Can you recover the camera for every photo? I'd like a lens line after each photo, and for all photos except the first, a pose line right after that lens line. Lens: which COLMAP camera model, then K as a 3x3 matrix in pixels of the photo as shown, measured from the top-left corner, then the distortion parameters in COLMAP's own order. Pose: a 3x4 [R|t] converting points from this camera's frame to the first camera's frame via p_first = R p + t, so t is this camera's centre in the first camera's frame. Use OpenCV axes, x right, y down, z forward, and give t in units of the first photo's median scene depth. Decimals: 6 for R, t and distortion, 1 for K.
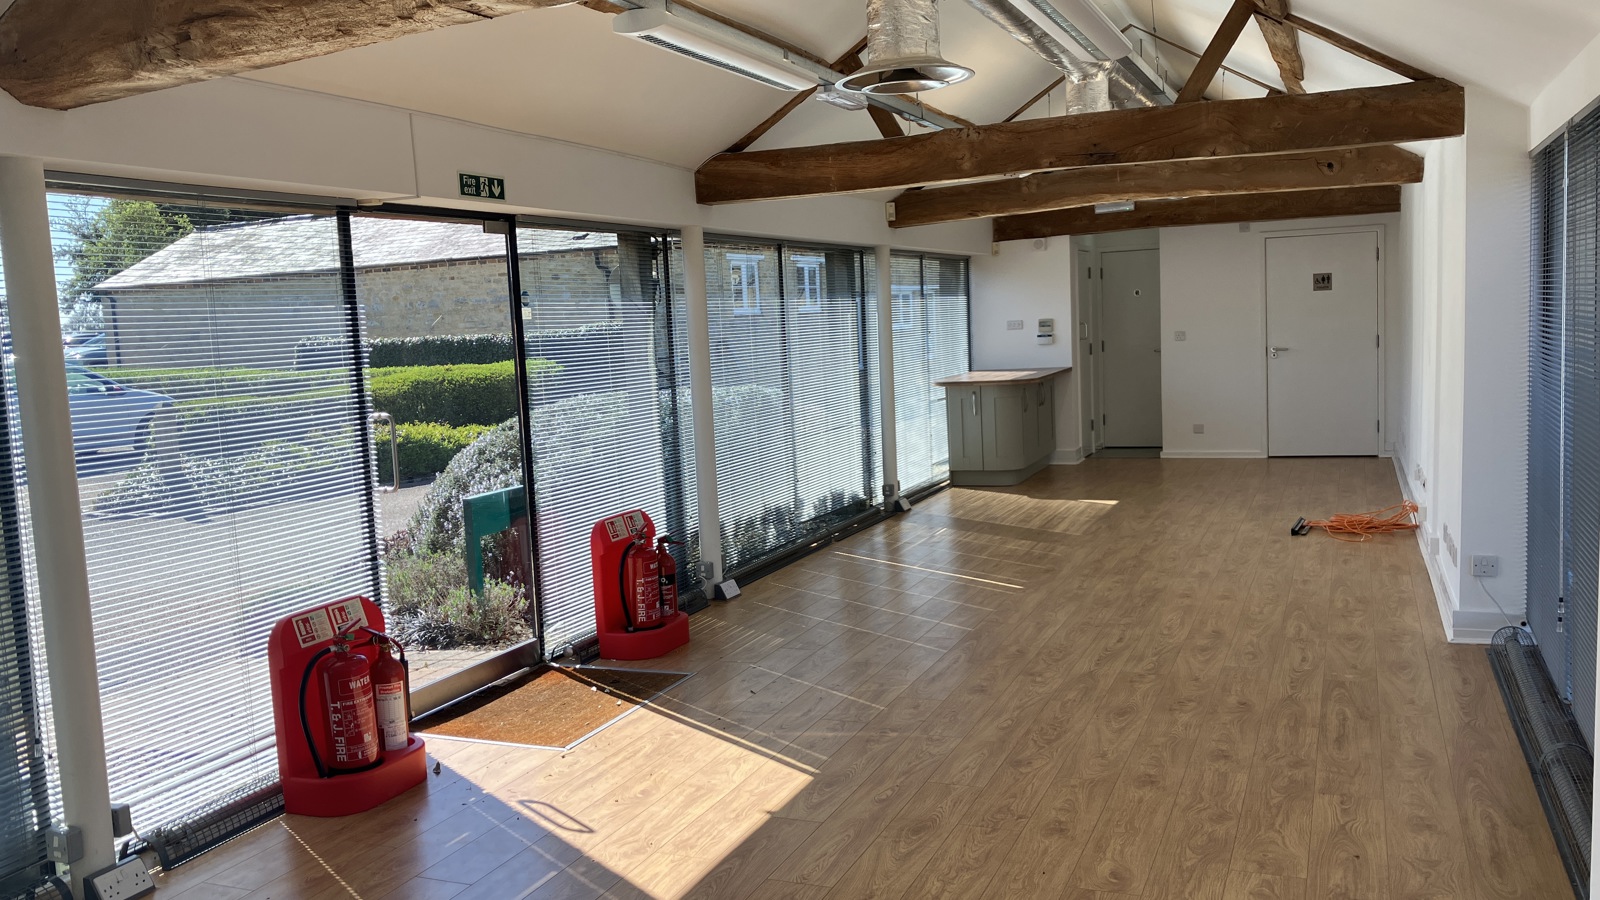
lens RADIAL K [[1317.3, 0, 783.5], [0, 1317.3, 453.9], [0, 0, 1]] dist [0.029281, -0.030783]
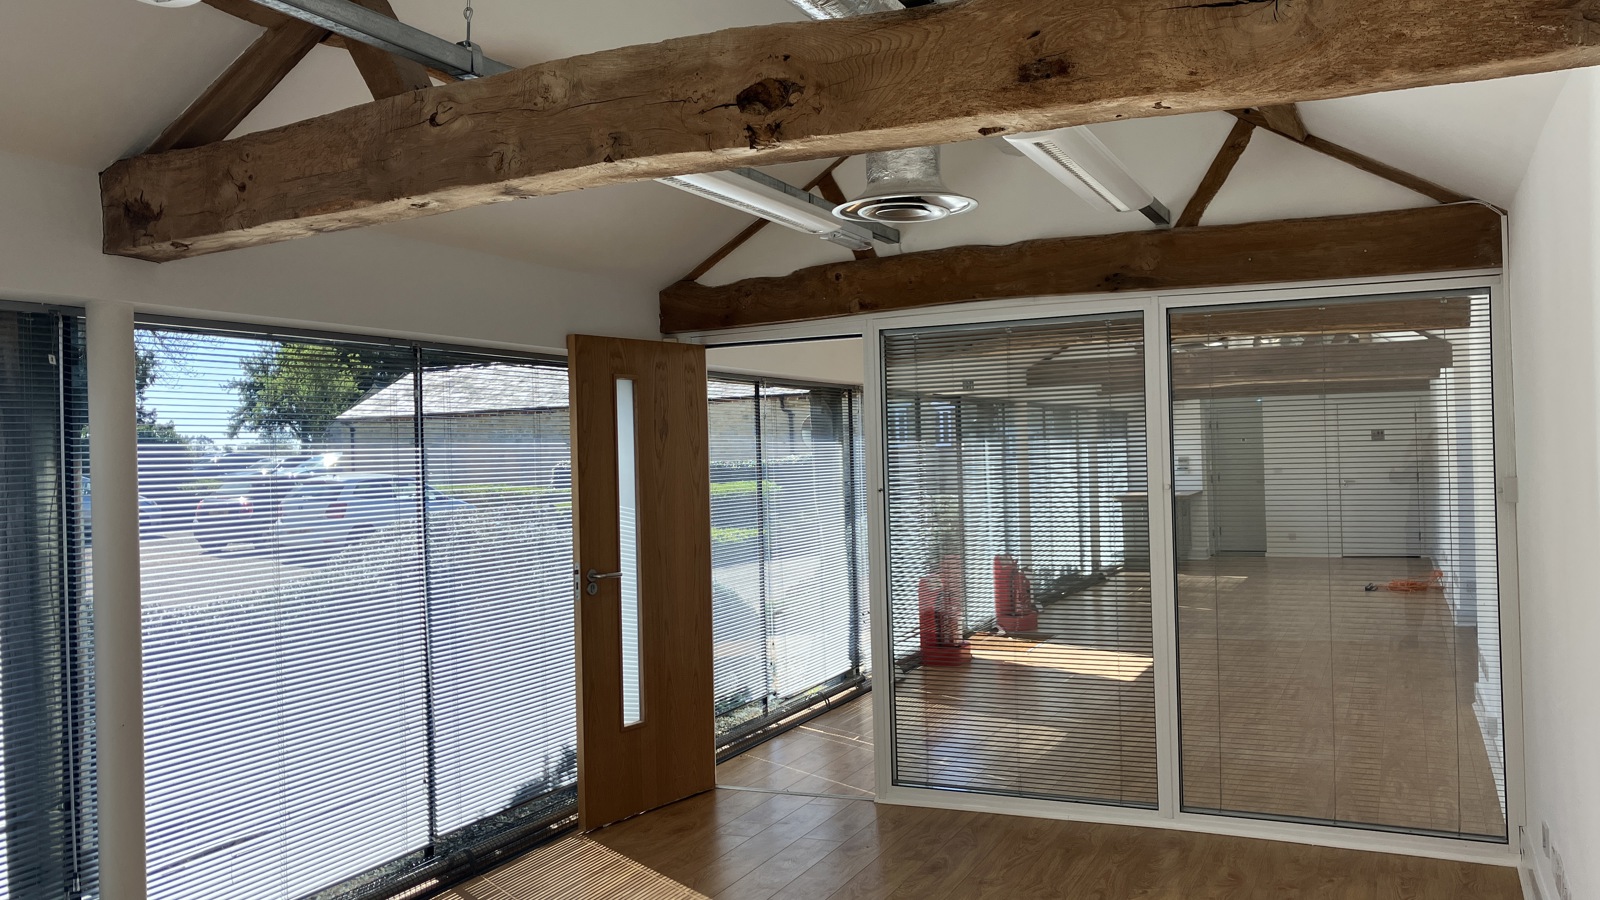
lens RADIAL K [[1317.3, 0, 813.4], [0, 1317.3, 442.3], [0, 0, 1]] dist [0.029281, -0.030783]
pose [[0.999716, 0.020330, -0.012464, -0.131491], [-0.021614, 0.993315, -0.113393, 0.037480], [0.010076, 0.113631, 0.993472, -0.304264]]
